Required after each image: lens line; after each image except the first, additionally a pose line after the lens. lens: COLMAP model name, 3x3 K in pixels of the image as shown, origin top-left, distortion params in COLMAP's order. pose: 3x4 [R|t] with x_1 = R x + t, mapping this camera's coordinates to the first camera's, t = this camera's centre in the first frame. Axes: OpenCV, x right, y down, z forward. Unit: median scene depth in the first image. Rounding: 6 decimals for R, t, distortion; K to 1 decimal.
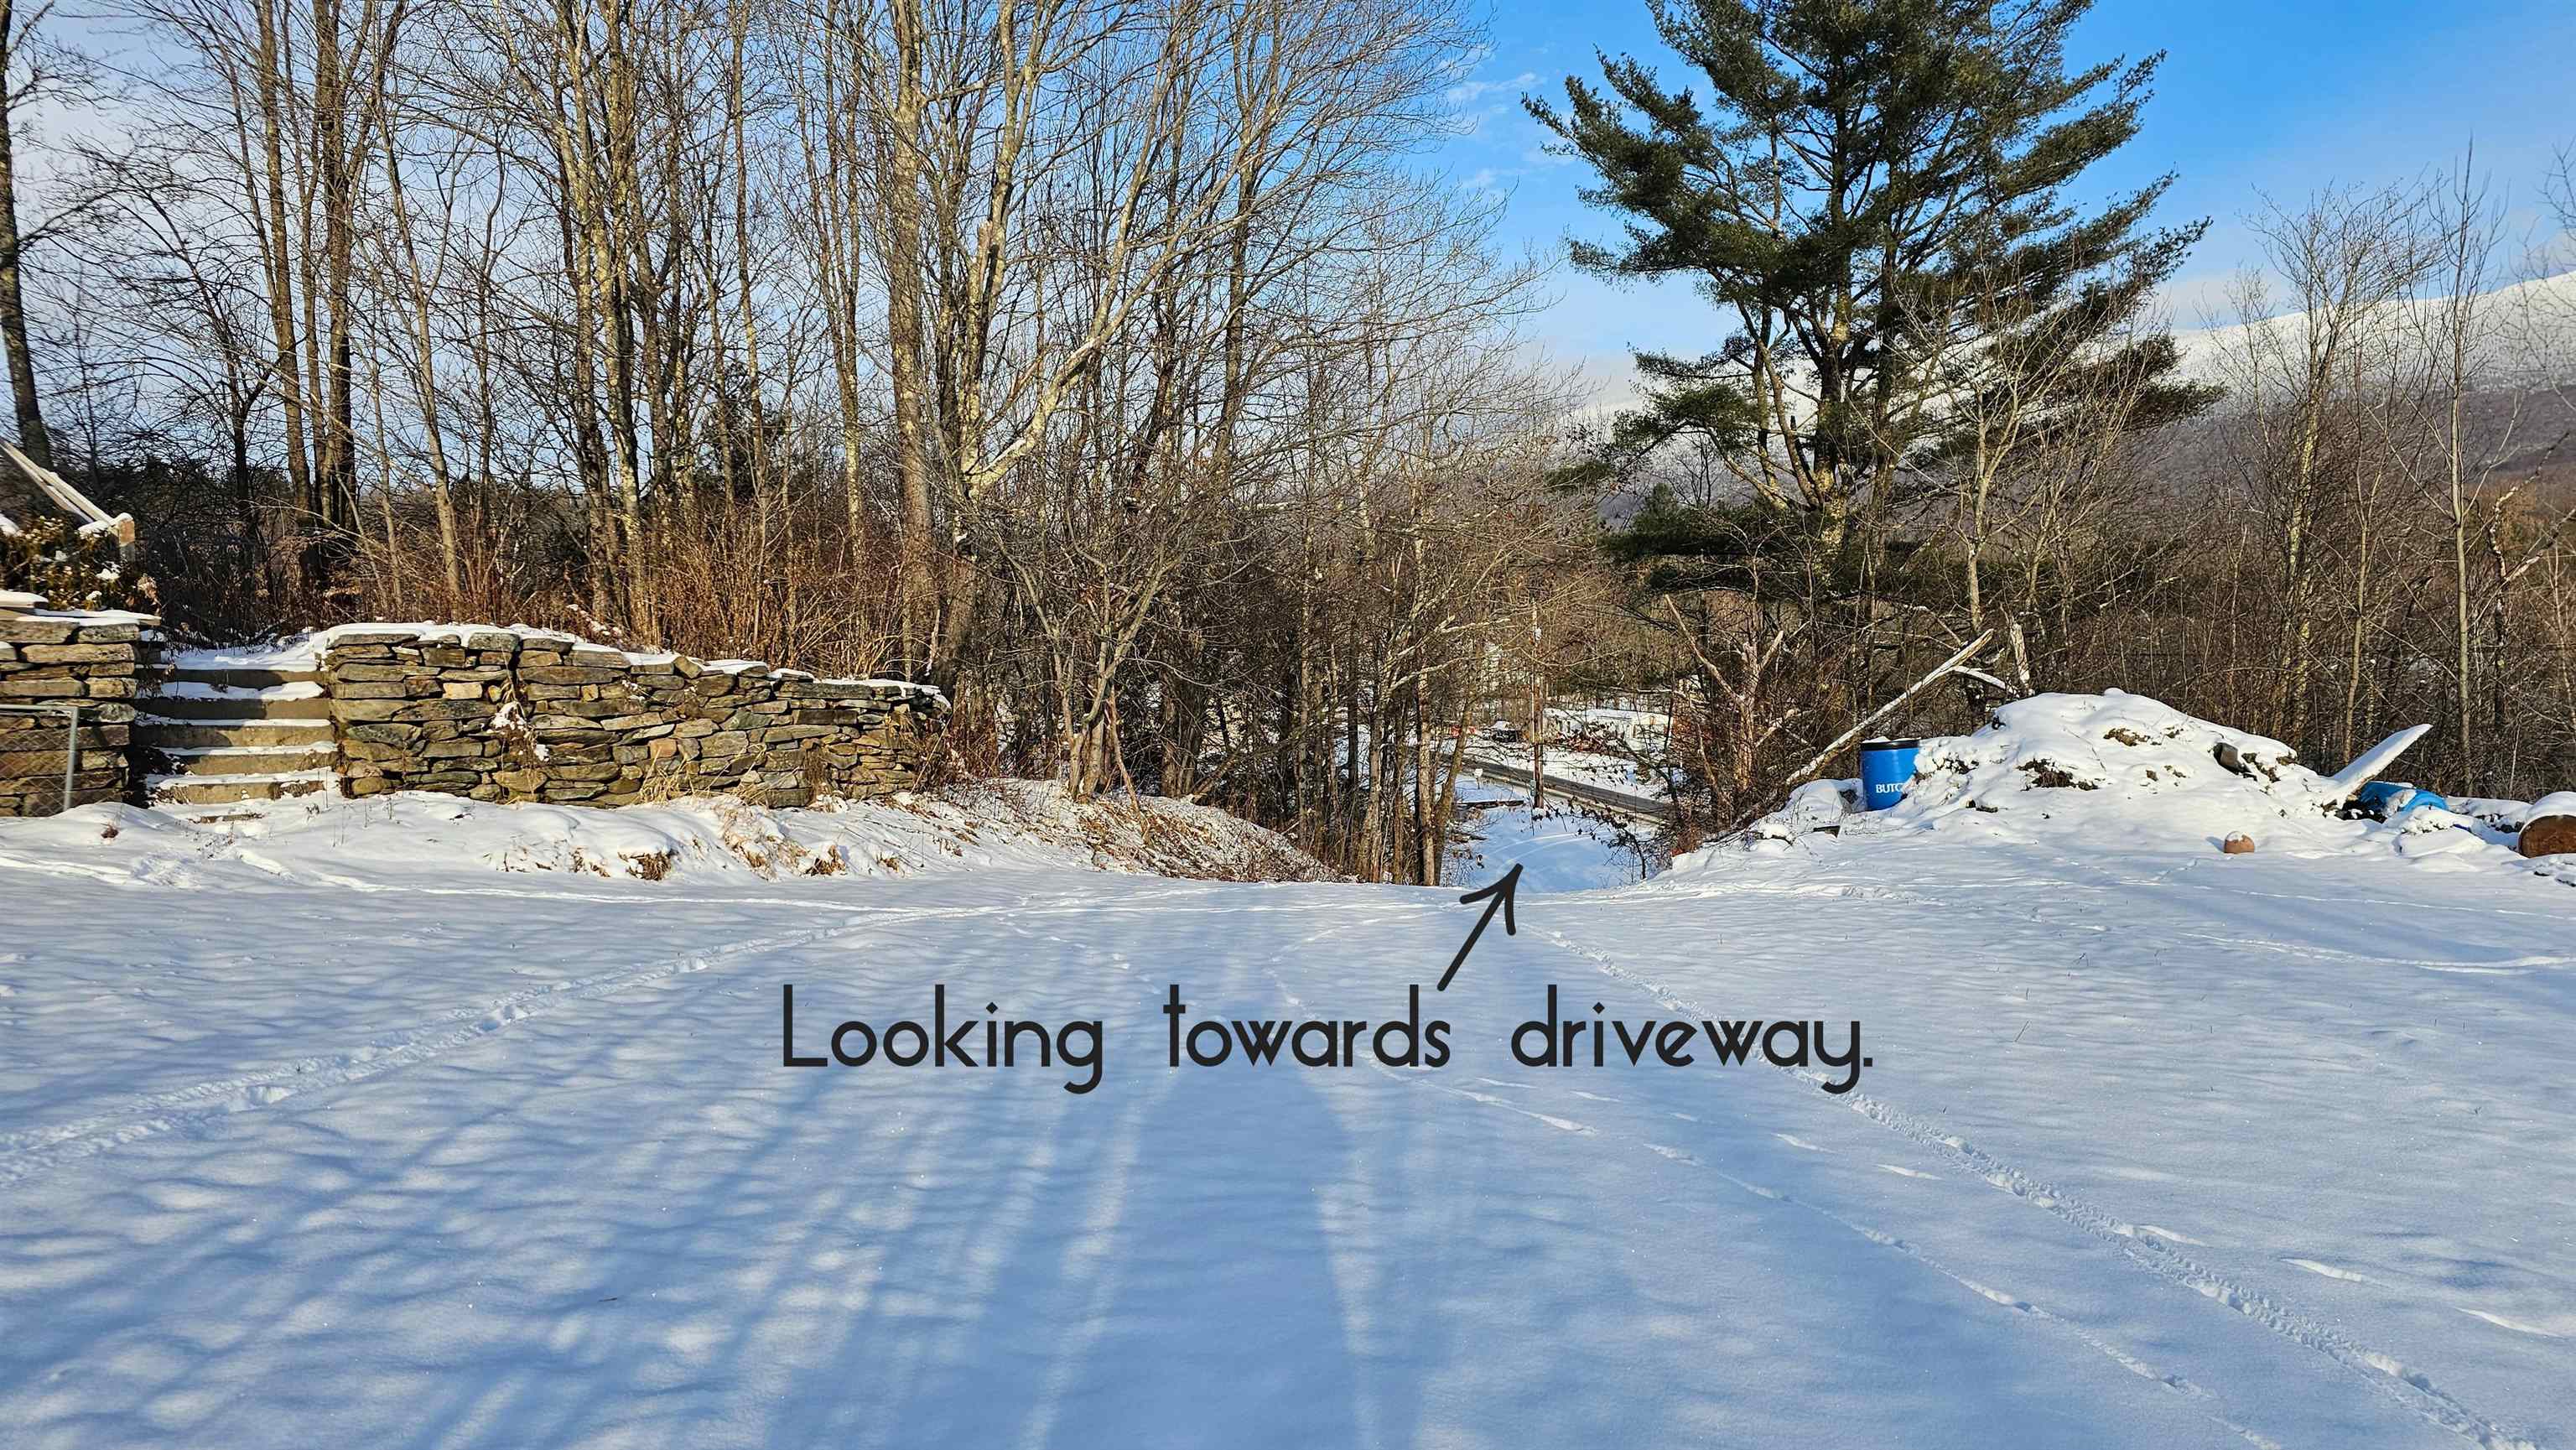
lens RADIAL K [[1732.5, 0, 1293.6], [0, 1732.5, 721.8], [0, 0, 1]] dist [0.114409, -0.142764]
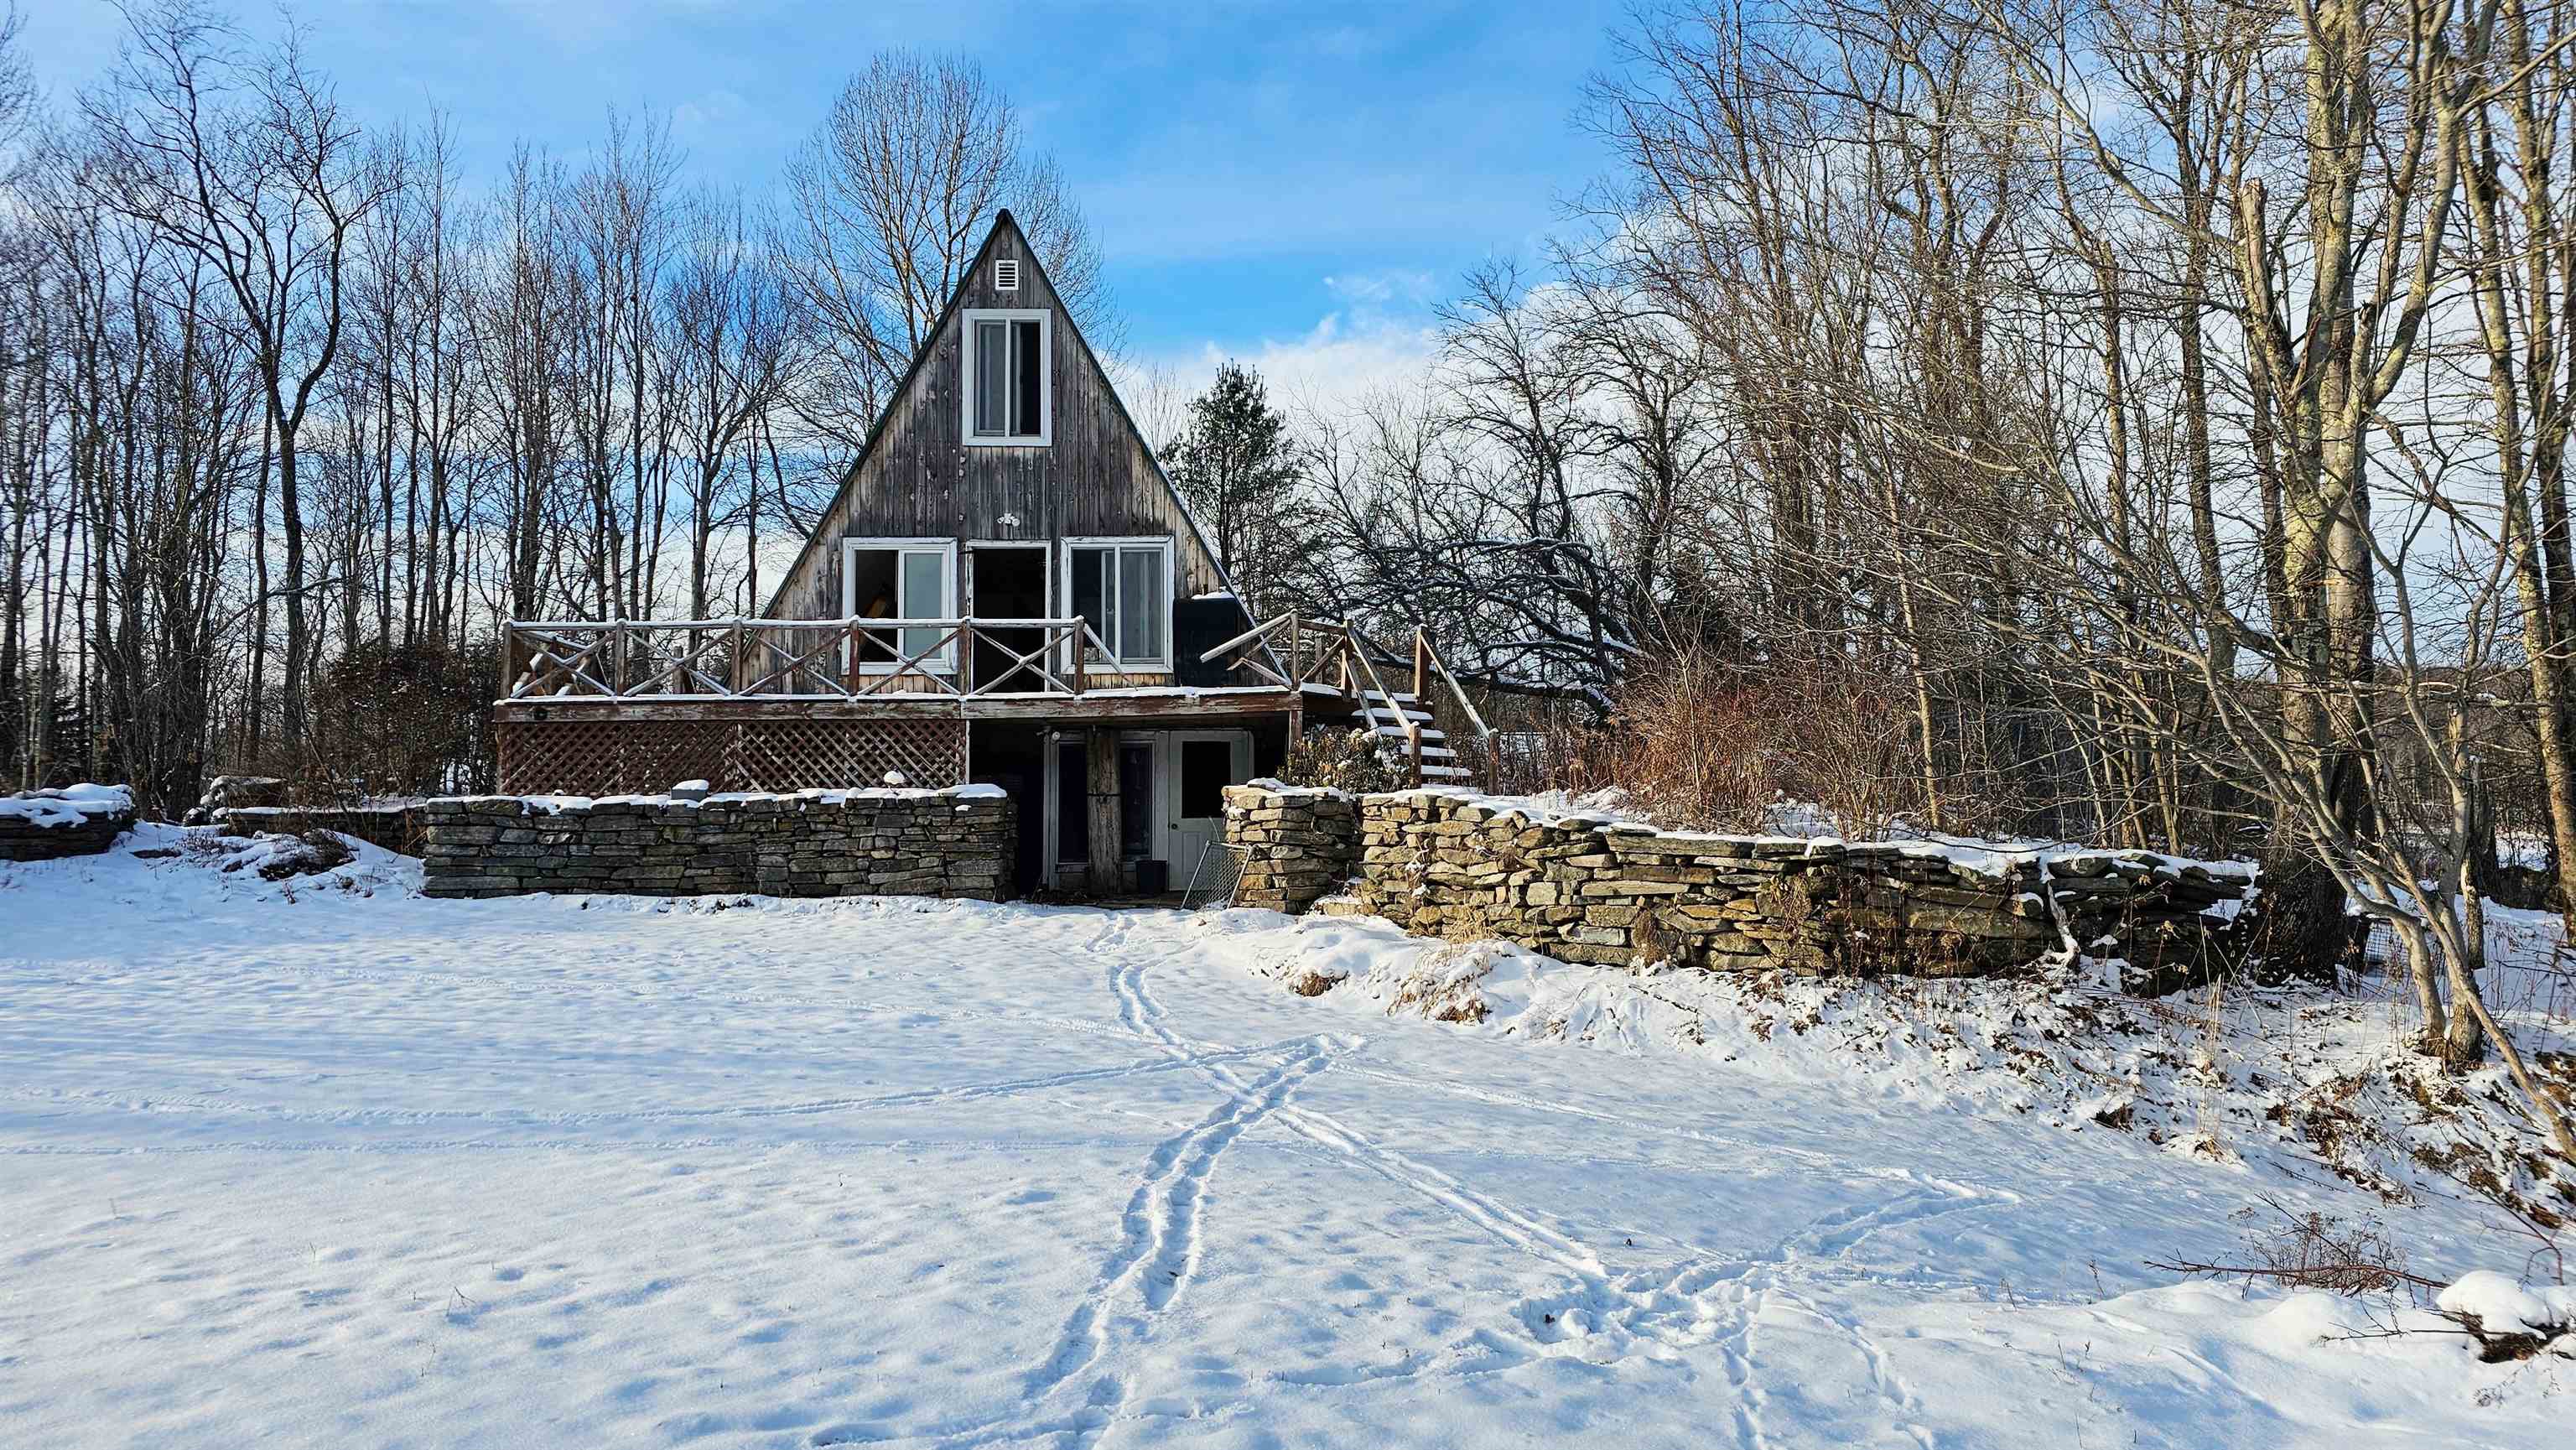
lens RADIAL K [[1732.5, 0, 1293.6], [0, 1732.5, 721.8], [0, 0, 1]] dist [0.114409, -0.142764]
pose [[-0.042317, -0.071240, -0.996561, 0.785425], [-0.040598, 0.996753, -0.069530, -0.012963], [0.998279, 0.037516, -0.045071, 0.965141]]
